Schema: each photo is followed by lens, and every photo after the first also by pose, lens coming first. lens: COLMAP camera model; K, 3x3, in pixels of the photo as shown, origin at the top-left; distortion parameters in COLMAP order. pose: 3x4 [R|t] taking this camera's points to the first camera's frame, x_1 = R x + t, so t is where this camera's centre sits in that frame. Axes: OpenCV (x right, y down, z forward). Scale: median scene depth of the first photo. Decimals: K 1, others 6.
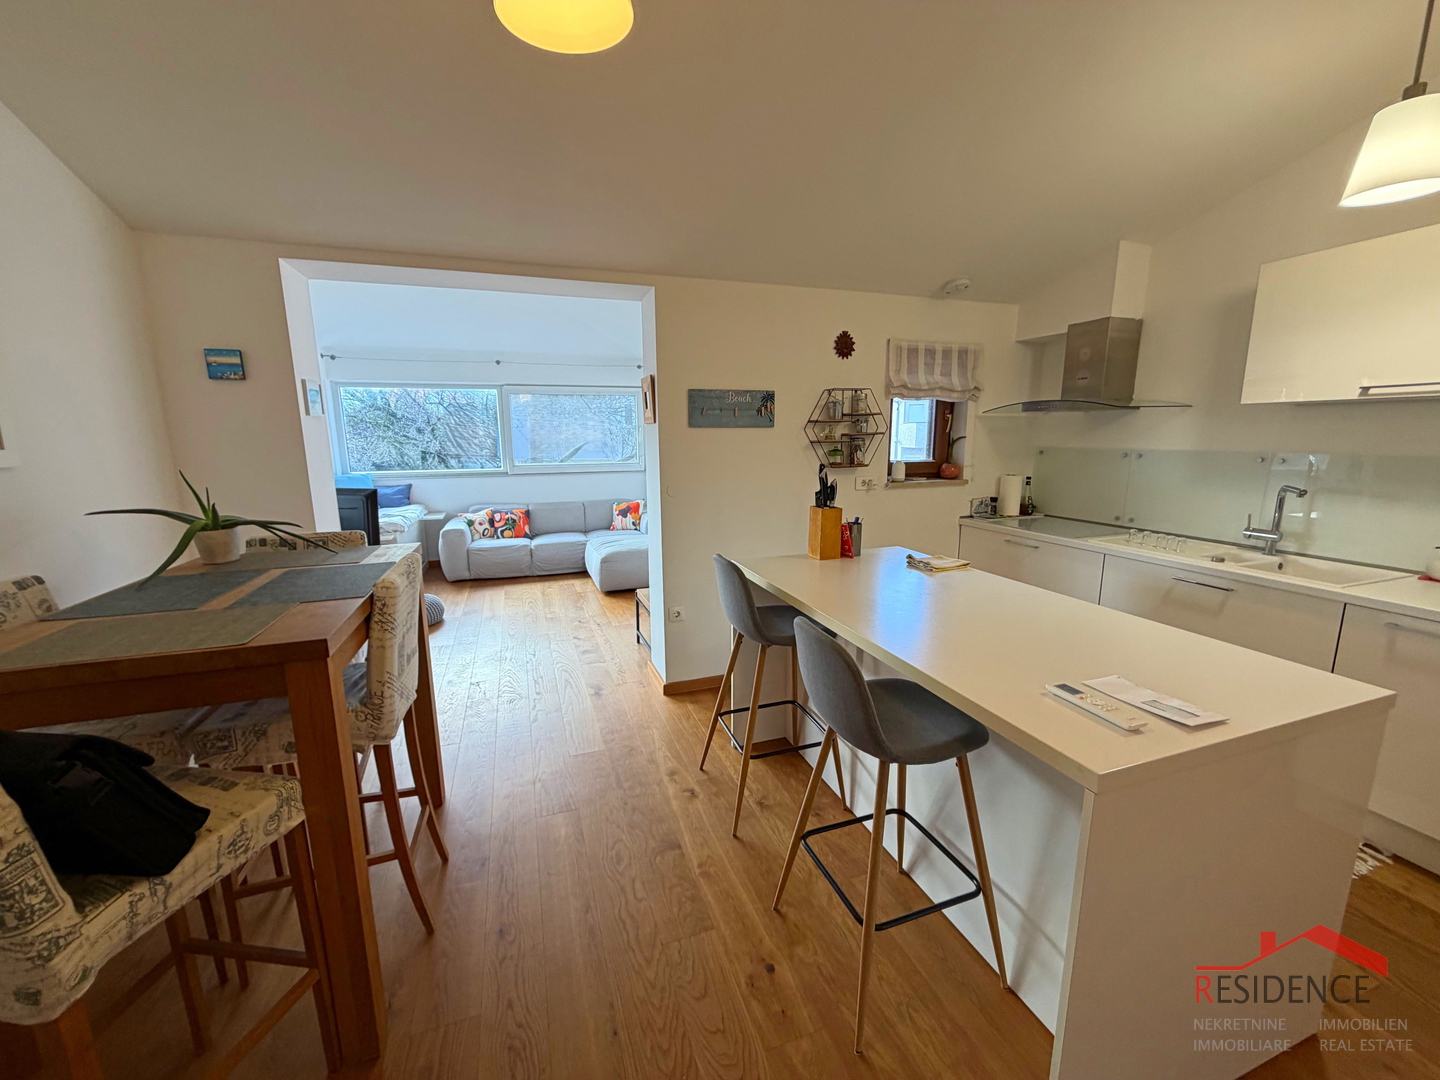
lens RADIAL K [[572.2, 0, 717.2], [0, 572.2, 537.1], [0, 0, 1]] dist [-0.000159, -0.000114]
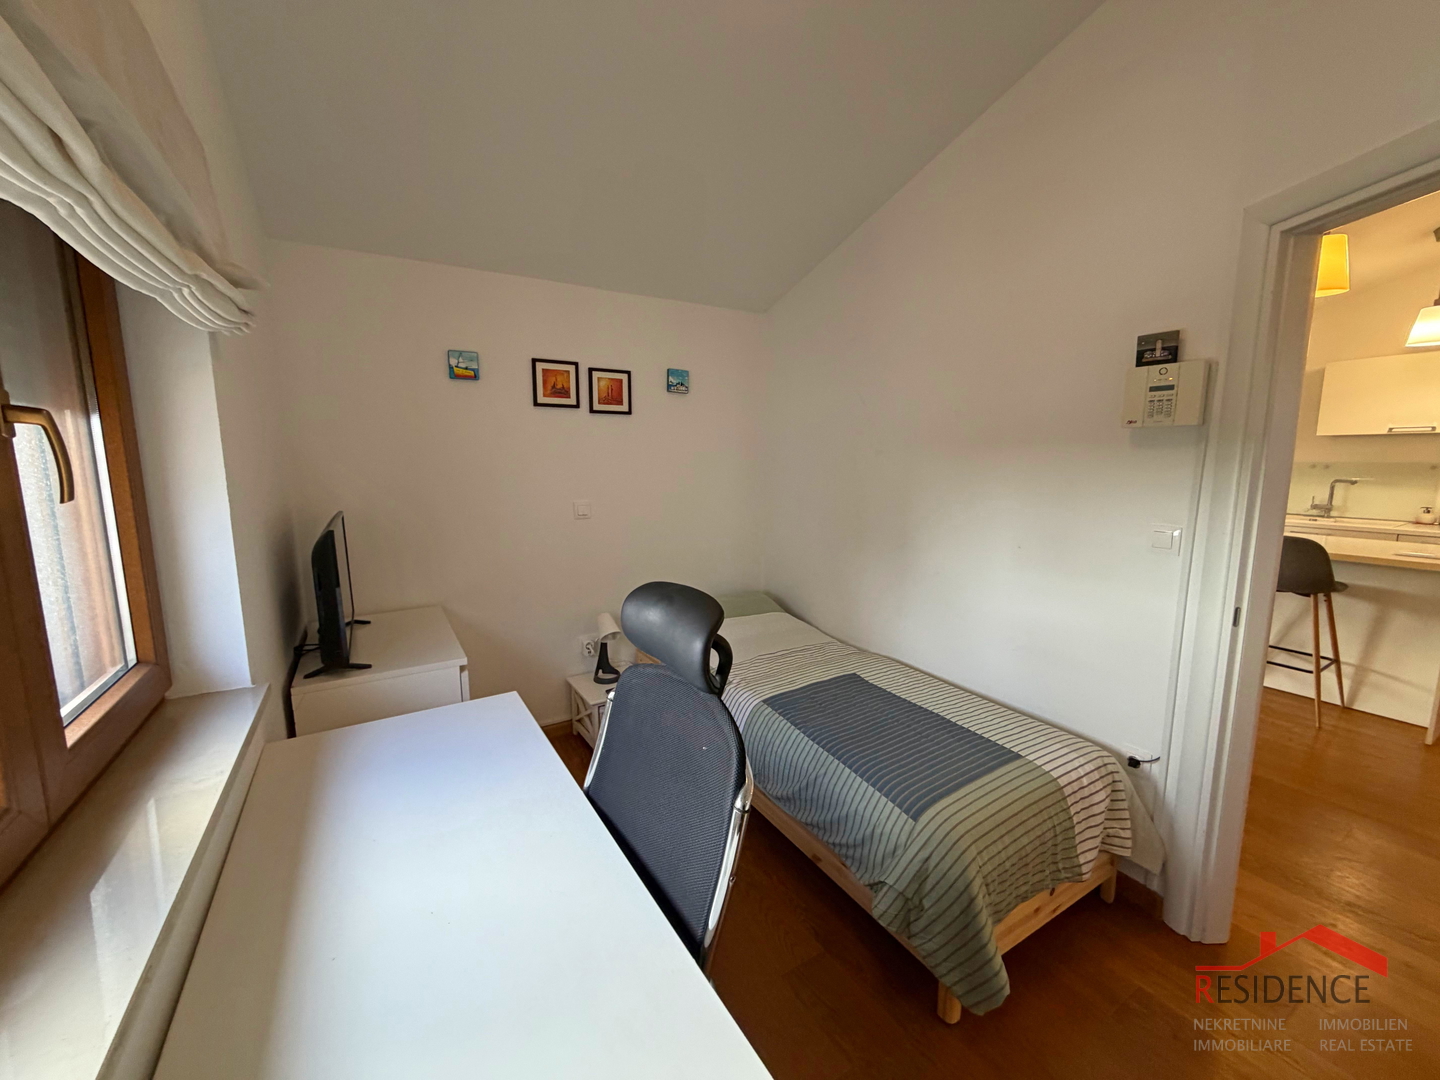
lens RADIAL K [[572.2, 0, 715.6], [0, 572.2, 538.2], [0, 0, 1]] dist [-0.000159, -0.000114]
pose [[0.978469, -0.026271, 0.204714, -1.066168], [0.034623, 0.998703, -0.037322, 0.077378], [-0.203468, 0.043606, 0.978110, -0.306501]]
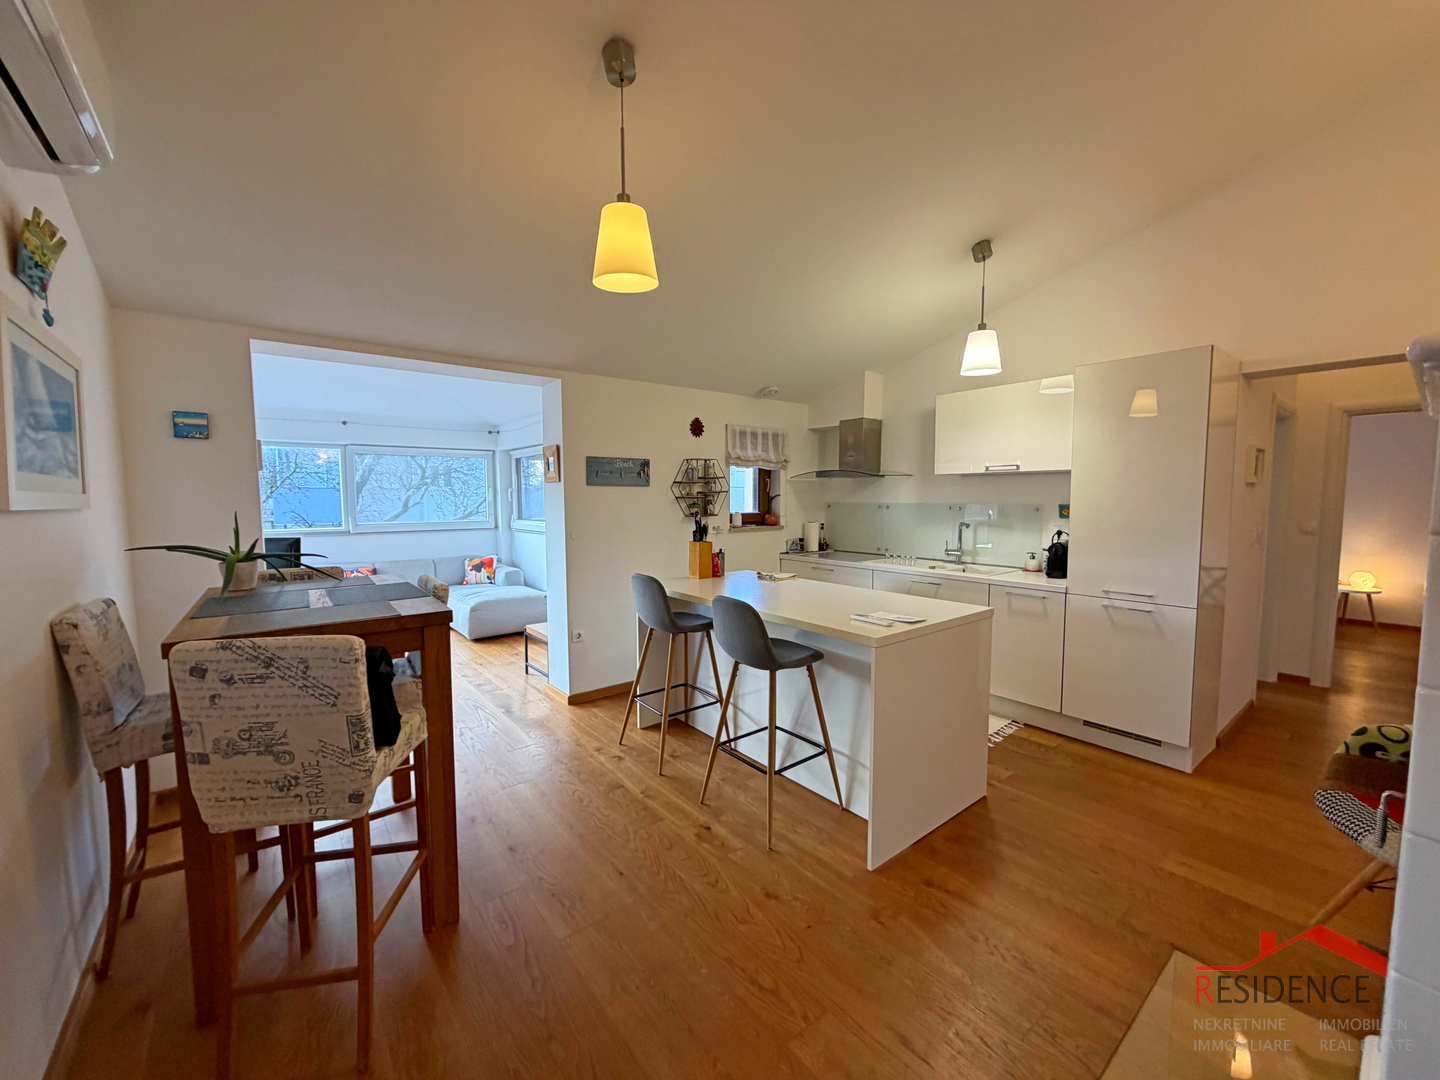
lens RADIAL K [[572.2, 0, 717.7], [0, 572.2, 537.4], [0, 0, 1]] dist [-0.000159, -0.000114]
pose [[0.944974, -0.019488, 0.326564, -0.187719], [0.055080, 0.993452, -0.100100, 0.065858], [-0.322475, 0.112579, 0.939860, -0.276765]]
